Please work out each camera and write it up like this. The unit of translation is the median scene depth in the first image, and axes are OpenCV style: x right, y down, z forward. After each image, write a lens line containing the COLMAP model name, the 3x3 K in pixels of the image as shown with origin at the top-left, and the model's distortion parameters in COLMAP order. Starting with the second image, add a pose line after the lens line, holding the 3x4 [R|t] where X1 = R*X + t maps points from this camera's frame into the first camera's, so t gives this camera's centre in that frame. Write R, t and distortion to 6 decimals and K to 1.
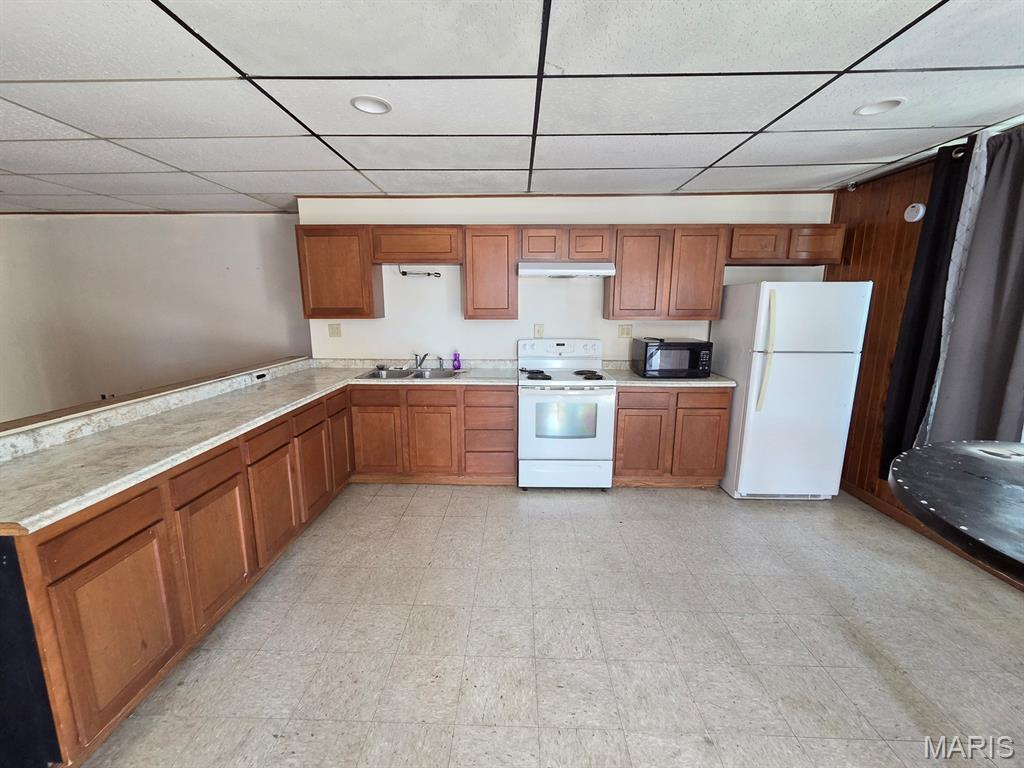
lens RADIAL K [[420.3, 0, 506.9], [0, 420.3, 384.3], [0, 0, 1]] dist [0.002021, -0.000030]
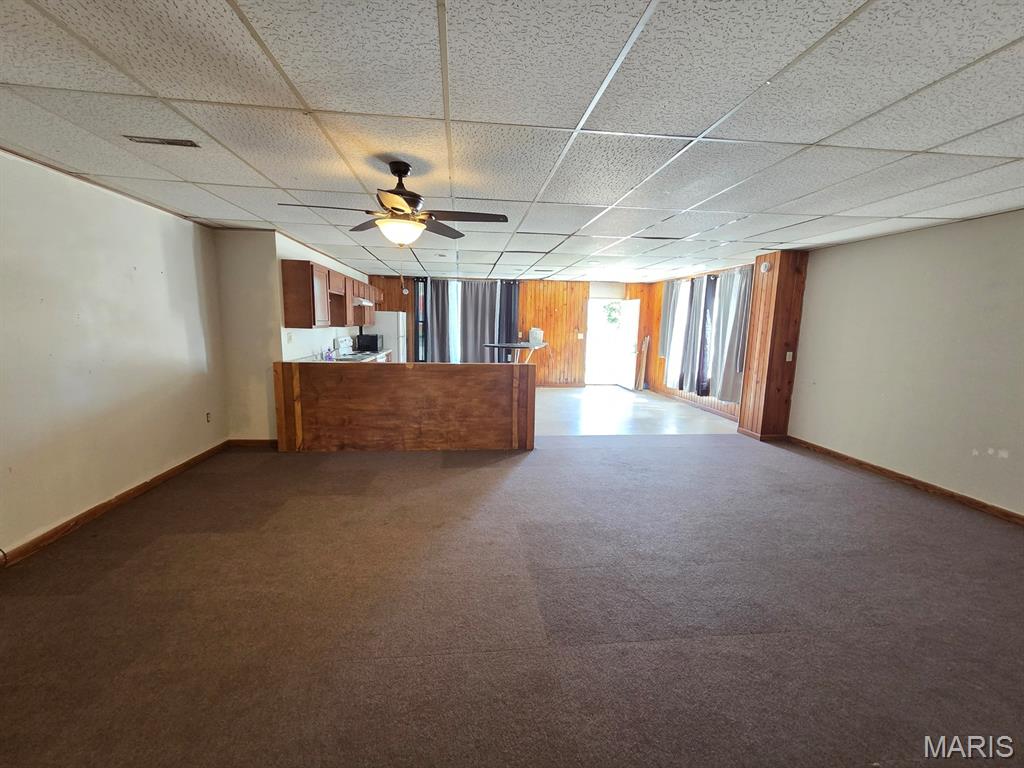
lens RADIAL K [[420.3, 0, 506.5], [0, 420.3, 386.0], [0, 0, 1]] dist [0.002021, -0.000030]
pose [[-0.135622, -0.157159, 0.978217, -2.065392], [0.159549, 0.970988, 0.178118, -0.128524], [-0.977830, 0.180230, -0.106613, 0.614039]]
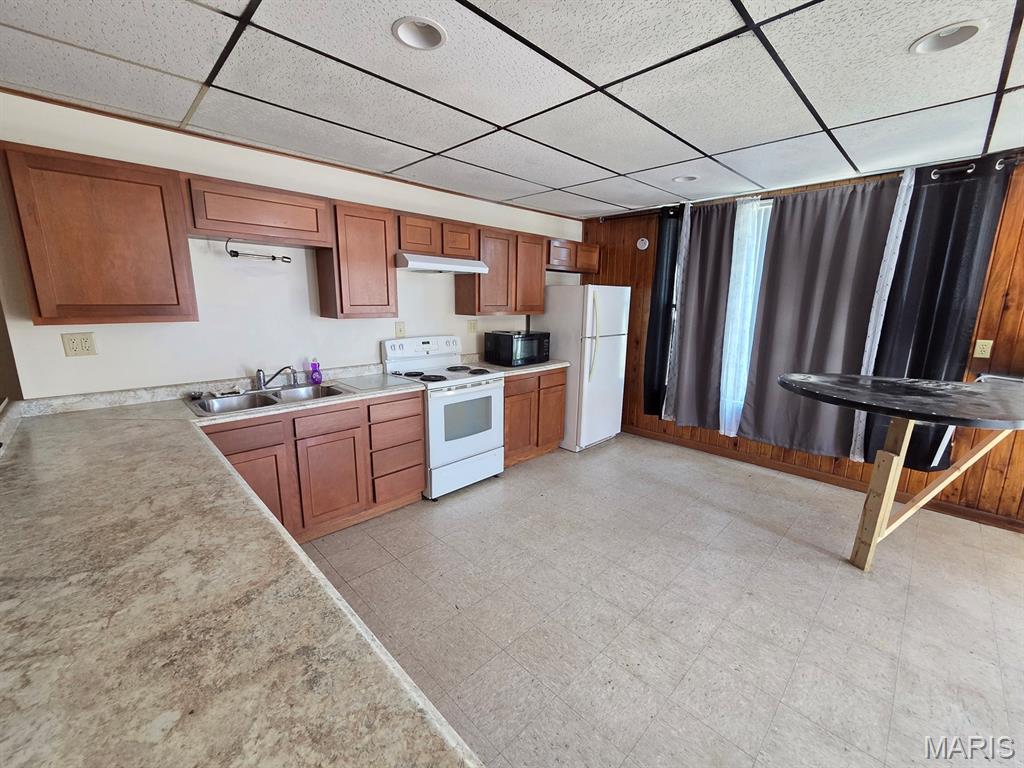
lens RADIAL K [[420.3, 0, 506.3], [0, 420.3, 383.7], [0, 0, 1]] dist [0.002021, -0.000030]
pose [[0.697490, -0.135340, 0.703698, -0.485075], [0.125344, 0.989906, 0.066148, -0.048263], [-0.705547, 0.042067, 0.707413, 0.230354]]
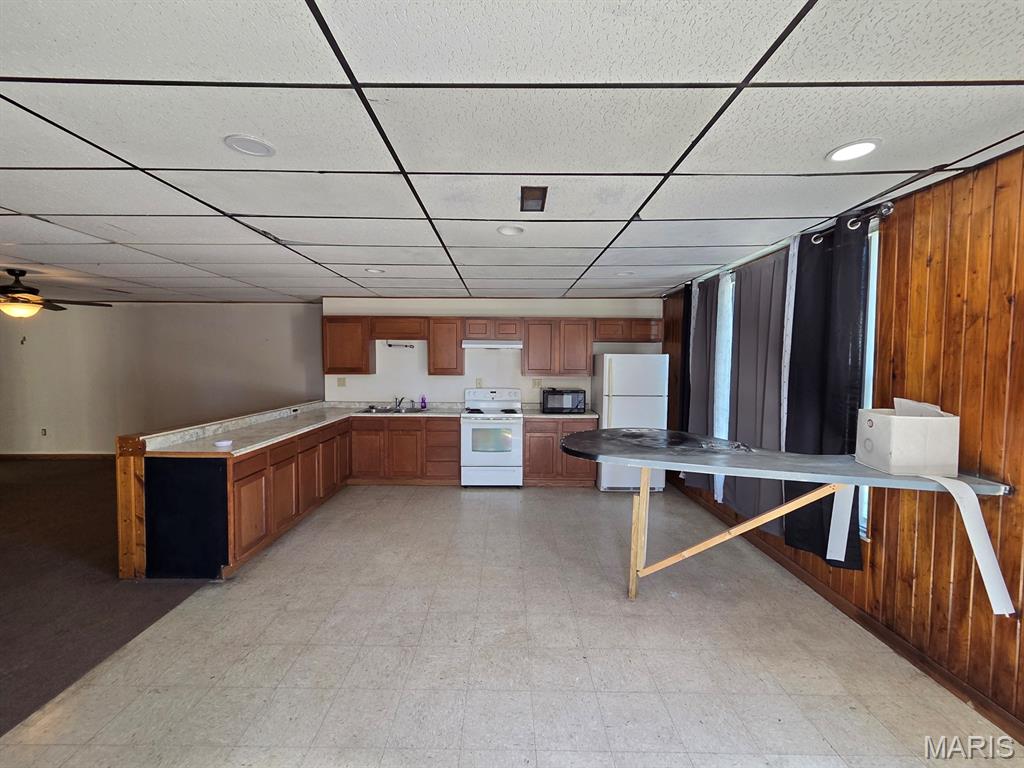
lens RADIAL K [[420.3, 0, 507.3], [0, 420.3, 384.6], [0, 0, 1]] dist [0.002021, -0.000030]
pose [[0.999598, 0.004257, 0.028019, 0.154133], [-0.000496, 0.991132, -0.132880, 0.089404], [-0.028336, 0.132813, 0.990736, -0.561854]]
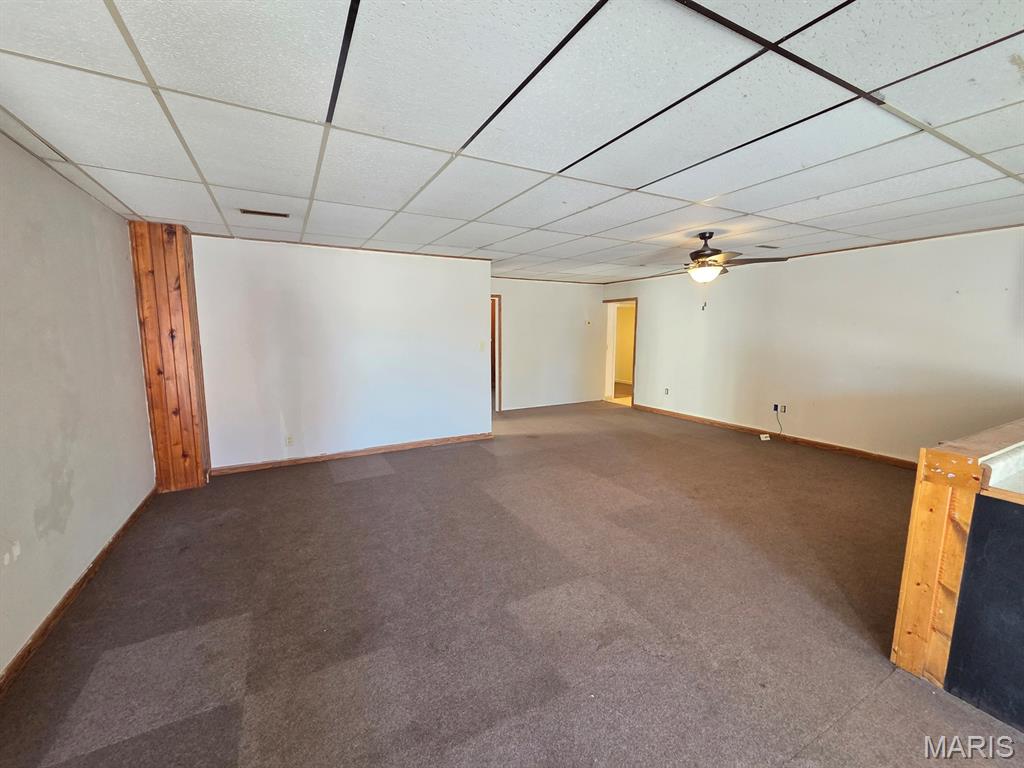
lens RADIAL K [[420.3, 0, 508.0], [0, 420.3, 384.2], [0, 0, 1]] dist [0.002021, -0.000030]
pose [[0.499830, 0.113190, -0.858695, -0.446637], [-0.160785, 0.986317, 0.036423, 0.066433], [0.851069, 0.119860, 0.511191, -0.388711]]
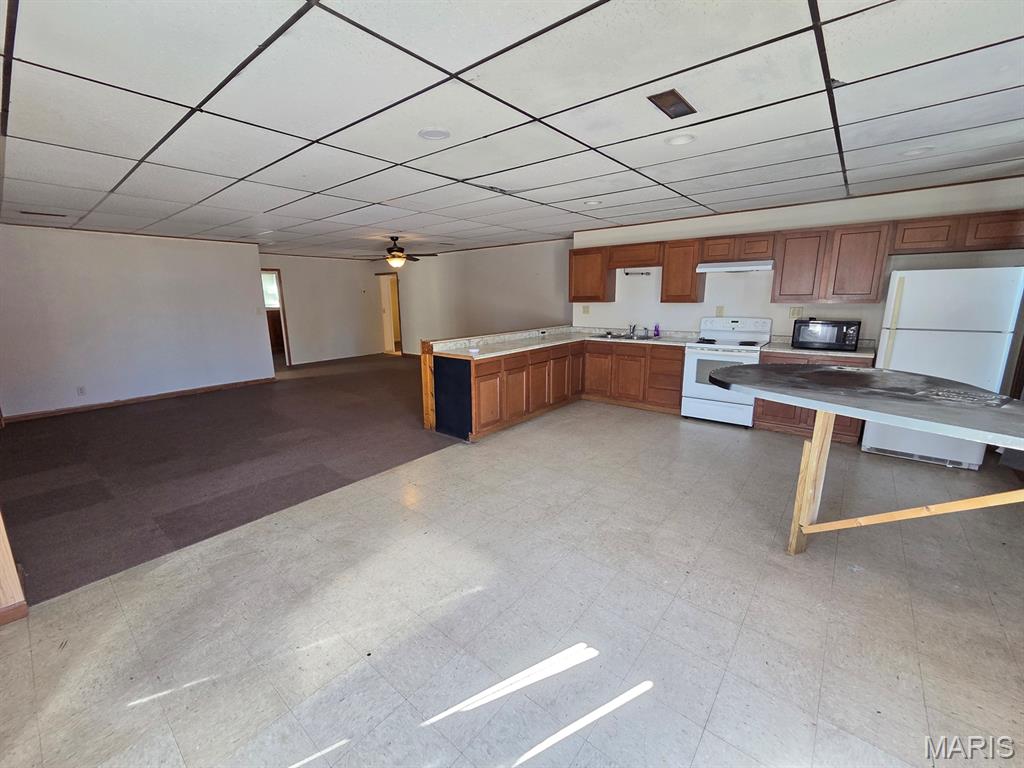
lens RADIAL K [[420.3, 0, 506.5], [0, 420.3, 385.2], [0, 0, 1]] dist [0.002021, -0.000030]
pose [[0.786004, 0.118230, -0.606810, 0.449376], [-0.100282, 0.992926, 0.063565, 0.109005], [0.610033, 0.010889, 0.792301, -0.583298]]
